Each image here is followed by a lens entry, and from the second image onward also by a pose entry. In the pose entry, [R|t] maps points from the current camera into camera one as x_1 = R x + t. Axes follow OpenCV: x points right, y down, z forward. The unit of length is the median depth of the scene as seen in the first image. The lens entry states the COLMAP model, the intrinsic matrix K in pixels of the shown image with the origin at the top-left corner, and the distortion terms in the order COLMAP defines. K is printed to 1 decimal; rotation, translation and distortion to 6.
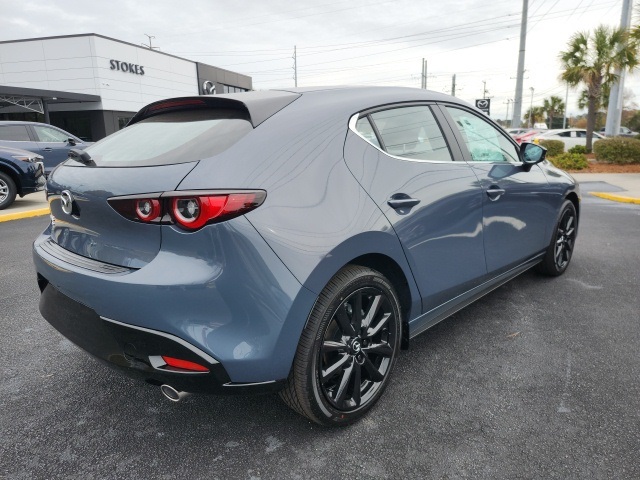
lens RADIAL K [[443.3, 0, 320.0], [0, 443.3, 240.0], [0, 0, 1]] dist [0.033254, -0.021913]
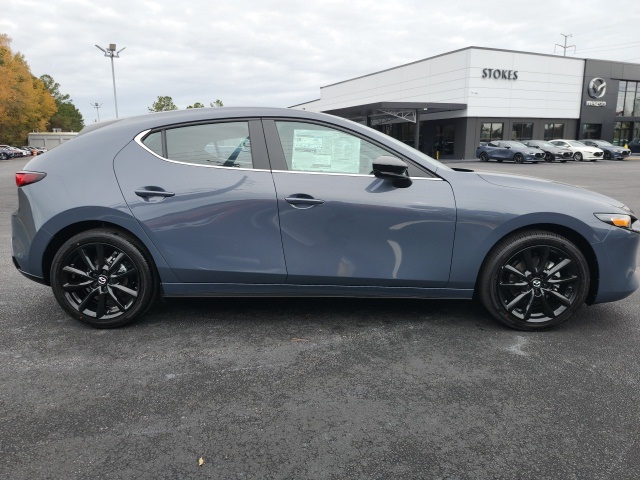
lens RADIAL K [[443.3, 0, 320.0], [0, 443.3, 240.0], [0, 0, 1]] dist [0.033254, -0.021913]
pose [[0.673910, 0.163348, -0.720529, 0.100524], [-0.169977, 0.983370, 0.063956, -0.007735], [0.718994, 0.079373, 0.690469, 0.027041]]
